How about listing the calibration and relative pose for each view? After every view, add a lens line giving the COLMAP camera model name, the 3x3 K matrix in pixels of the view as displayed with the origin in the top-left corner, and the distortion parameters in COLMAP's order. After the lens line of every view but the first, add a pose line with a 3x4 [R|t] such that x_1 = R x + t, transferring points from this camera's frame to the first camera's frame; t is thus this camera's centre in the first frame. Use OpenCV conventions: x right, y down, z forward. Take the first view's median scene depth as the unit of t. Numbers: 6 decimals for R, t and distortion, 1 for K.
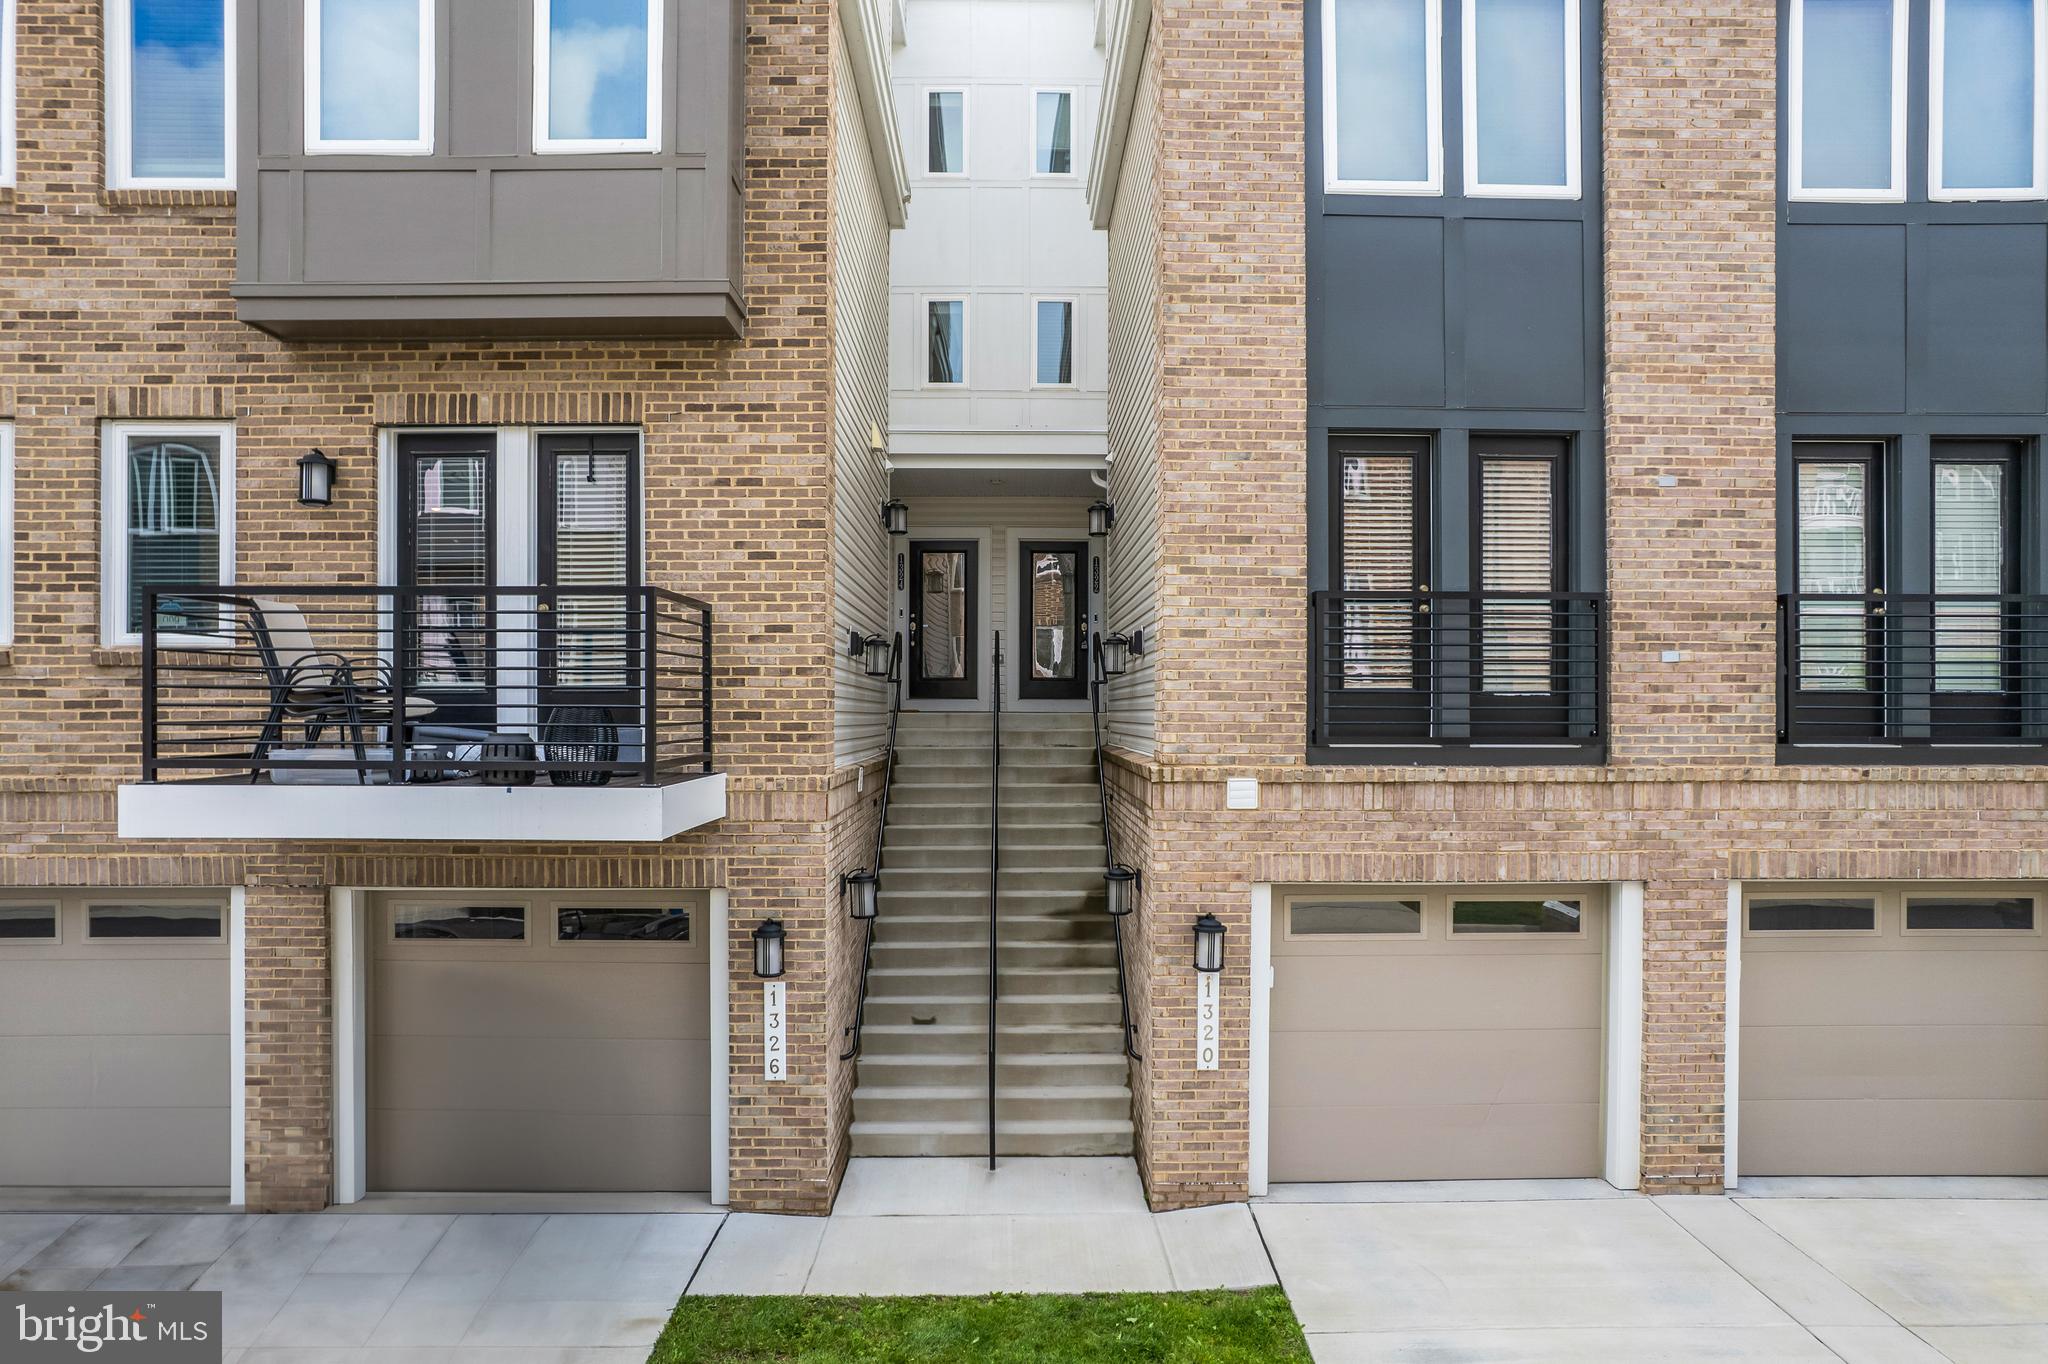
lens RADIAL K [[1454.8, 0, 1024.0], [0, 1454.8, 682.0], [0, 0, 1]] dist [-0.101712, 0.095117]
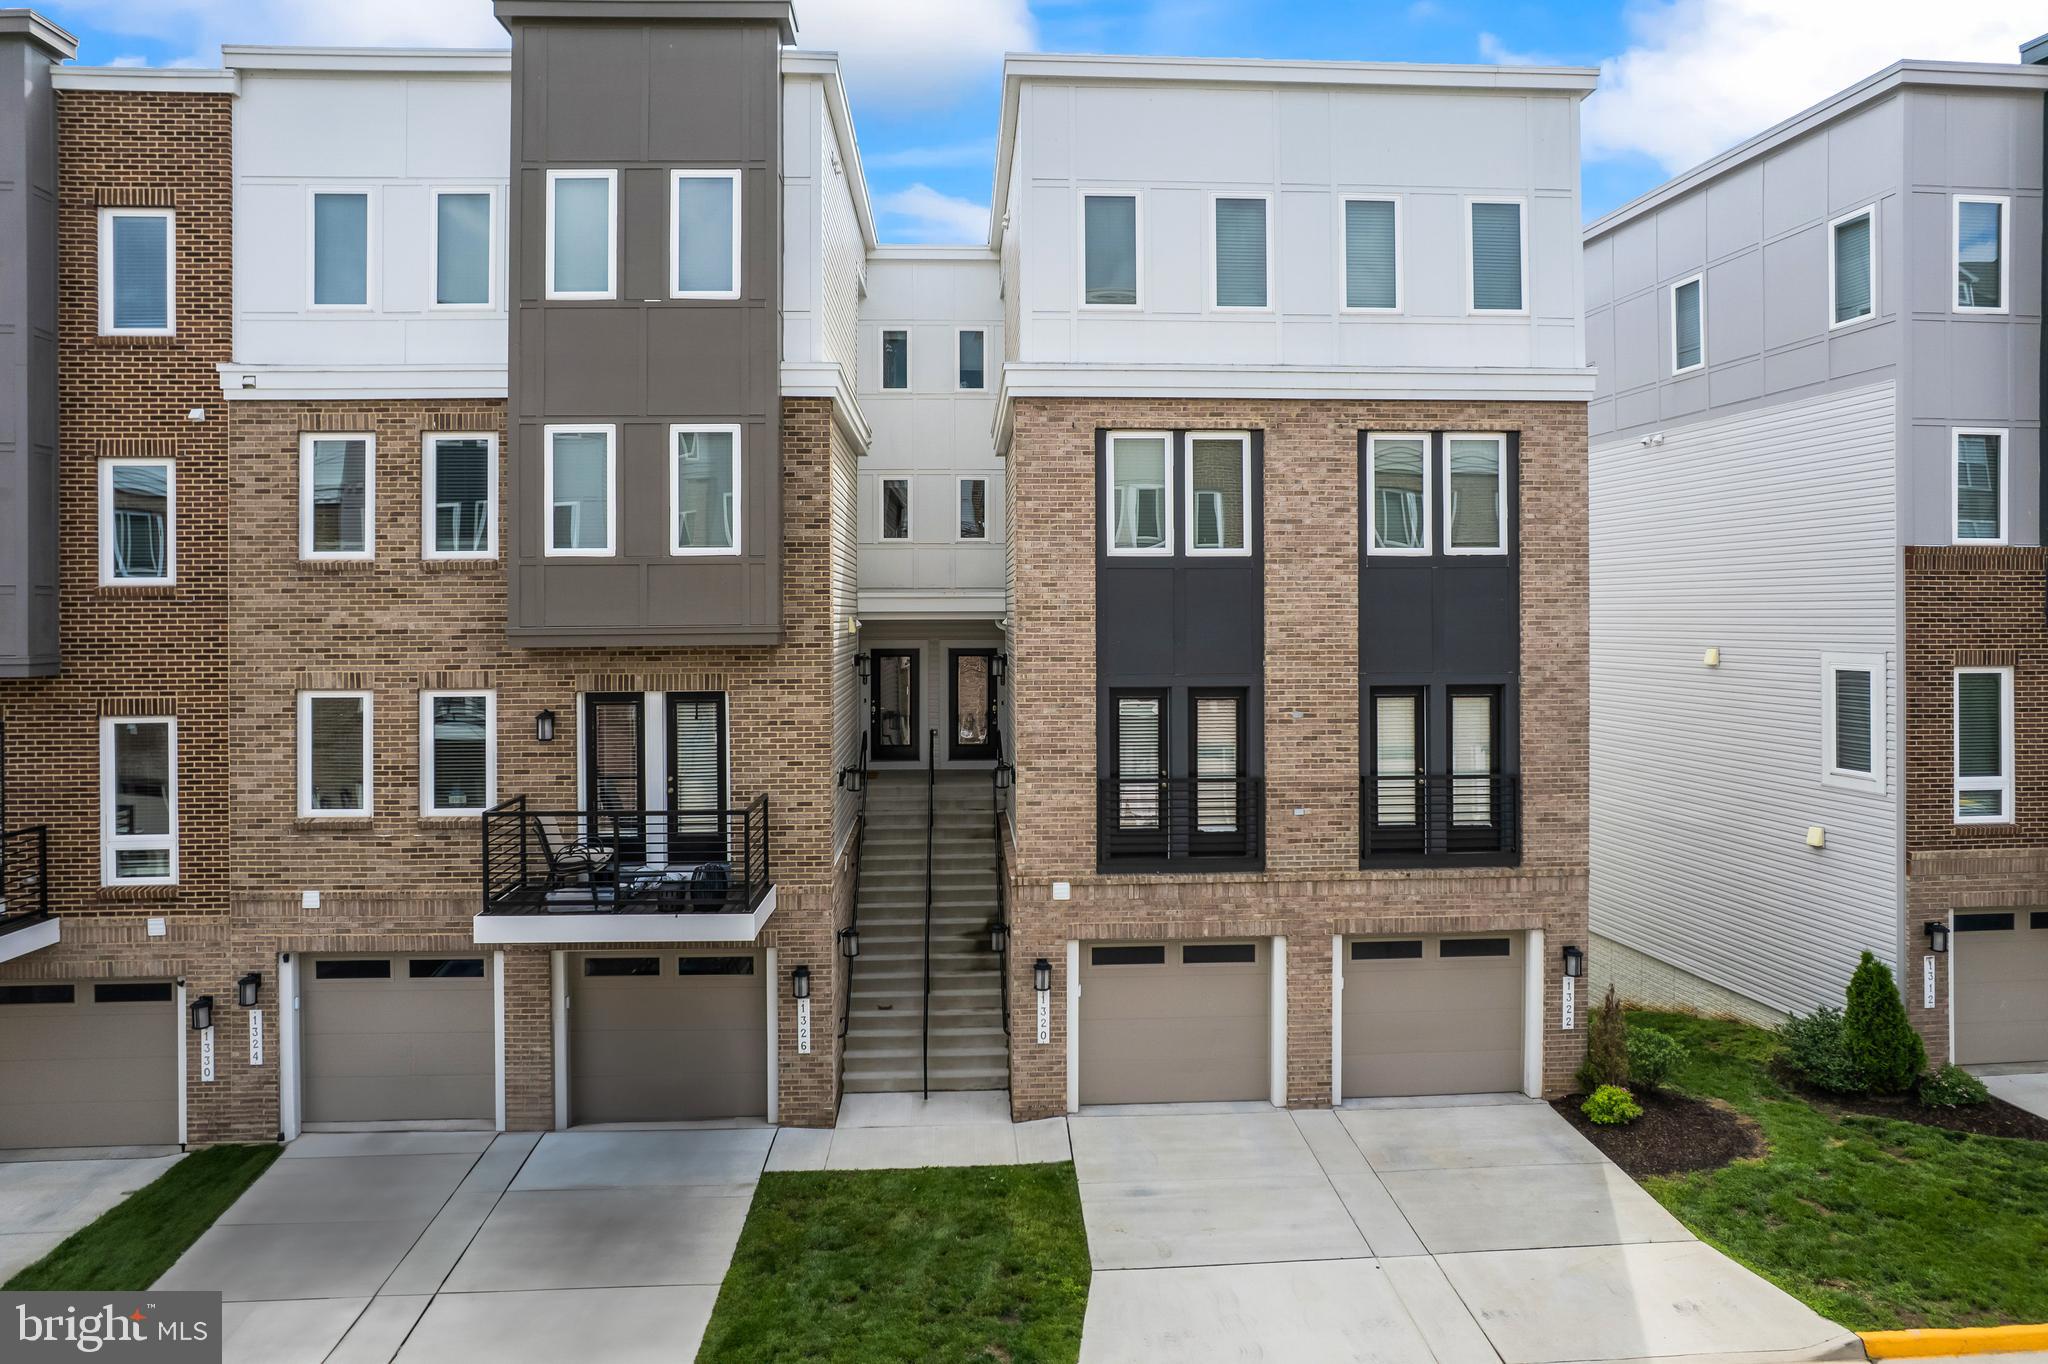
lens RADIAL K [[1297.5, 0, 1022.3], [0, 1297.5, 629.9], [0, 0, 1]] dist [-0.074760, 0.054680]
pose [[0.999065, -0.004106, 0.043028, 0.033226], [0.004529, 0.999942, -0.009729, -0.234552], [-0.042985, 0.009914, 0.999027, -0.619866]]
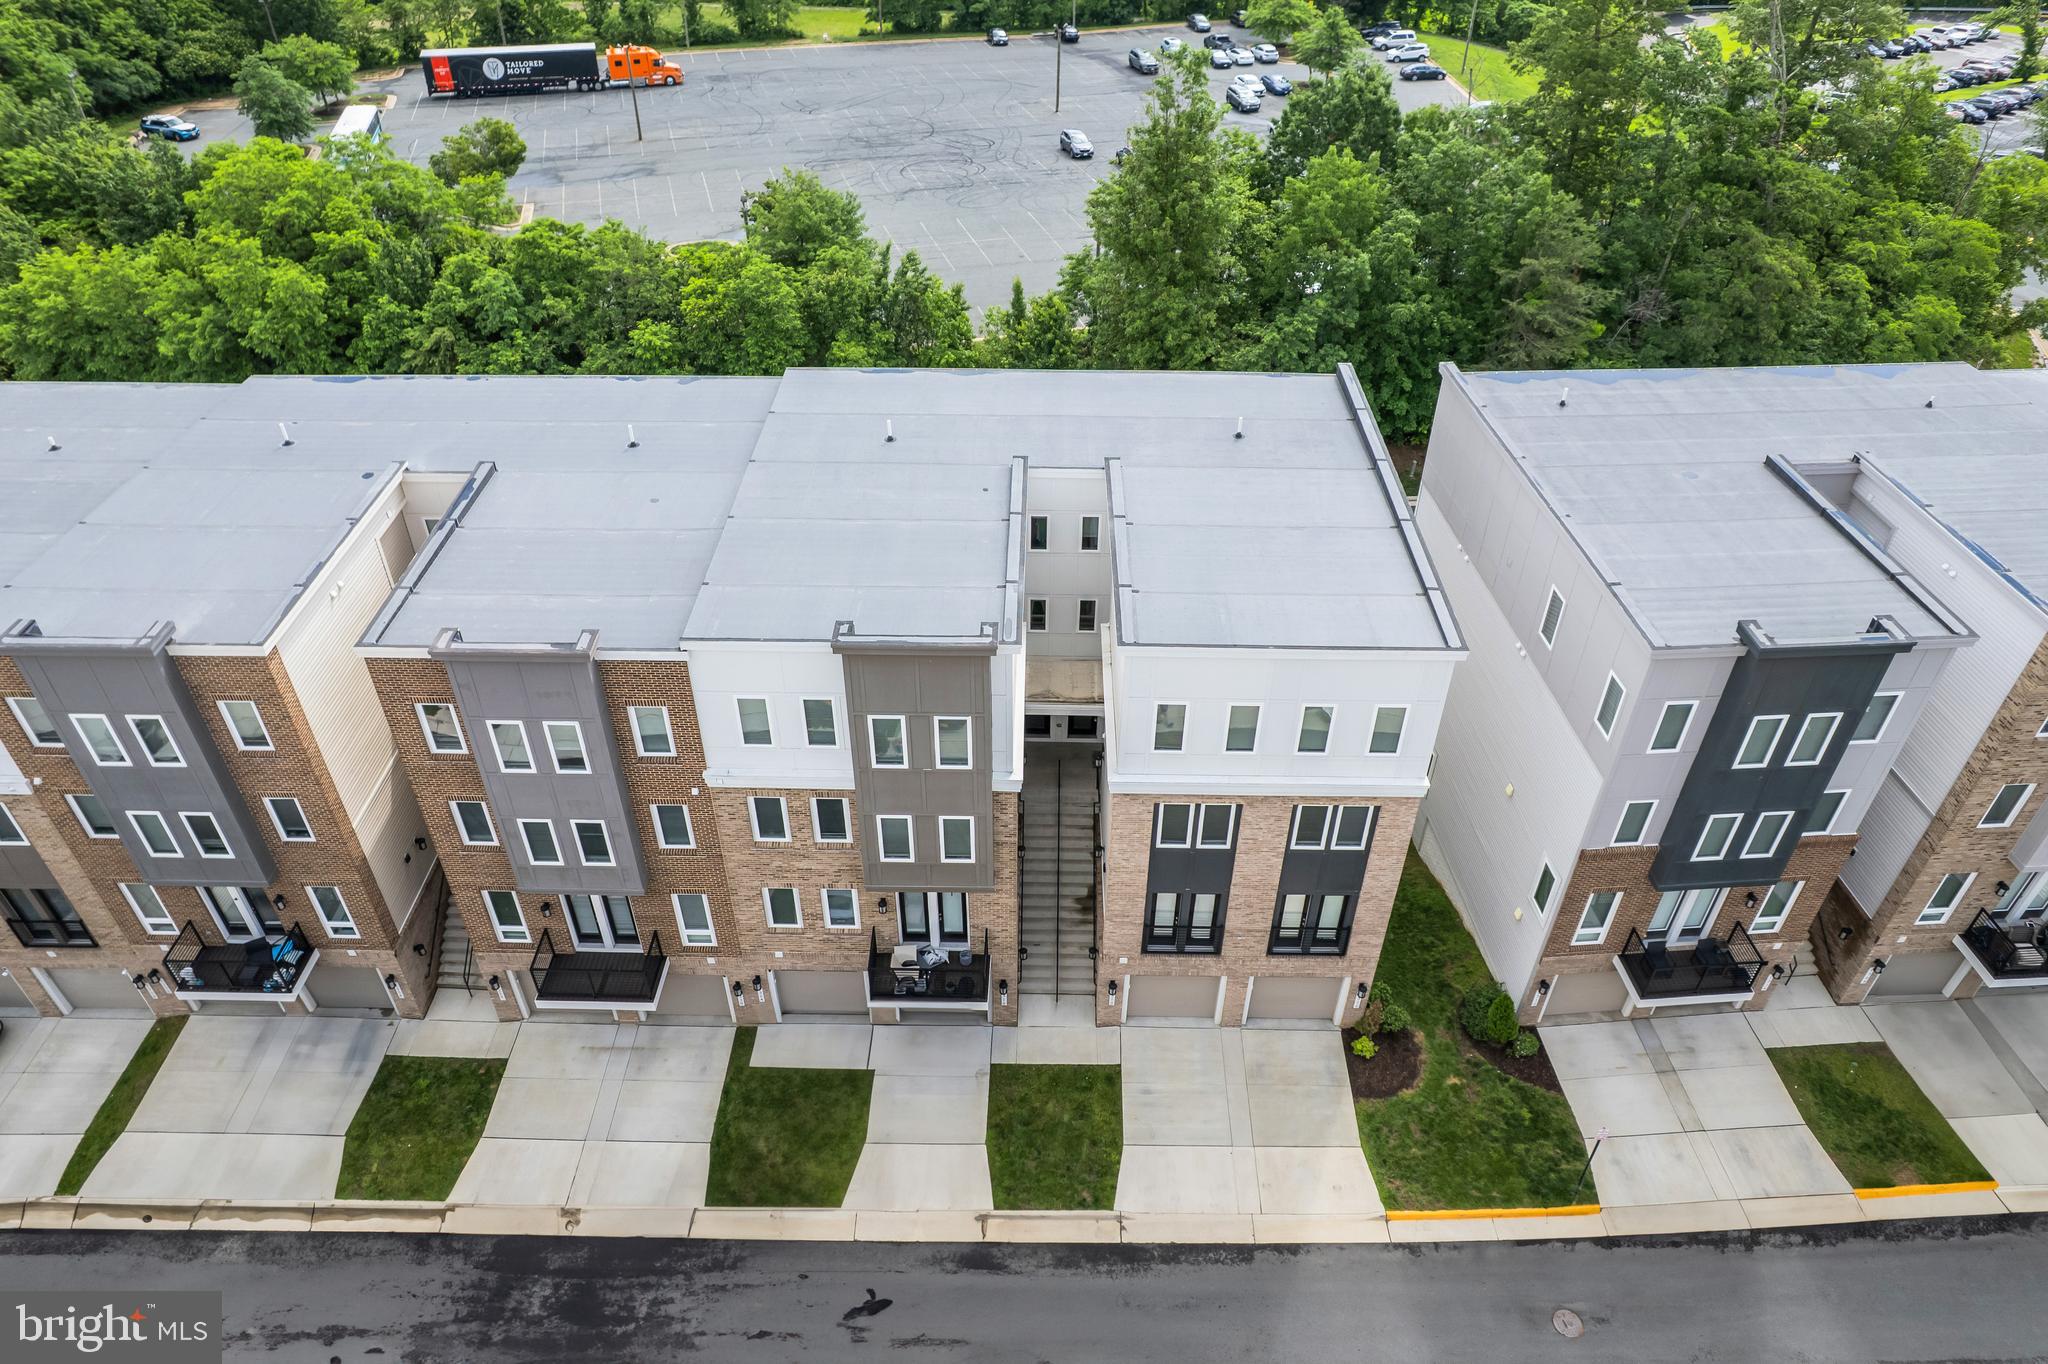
lens RADIAL K [[1297.5, 0, 1022.3], [0, 1297.5, 629.9], [0, 0, 1]] dist [-0.074760, 0.054680]
pose [[0.999645, 0.017788, -0.019857, -0.068058], [-0.002843, 0.811714, 0.584048, -2.672486], [0.026507, -0.583784, 0.811477, -1.305467]]
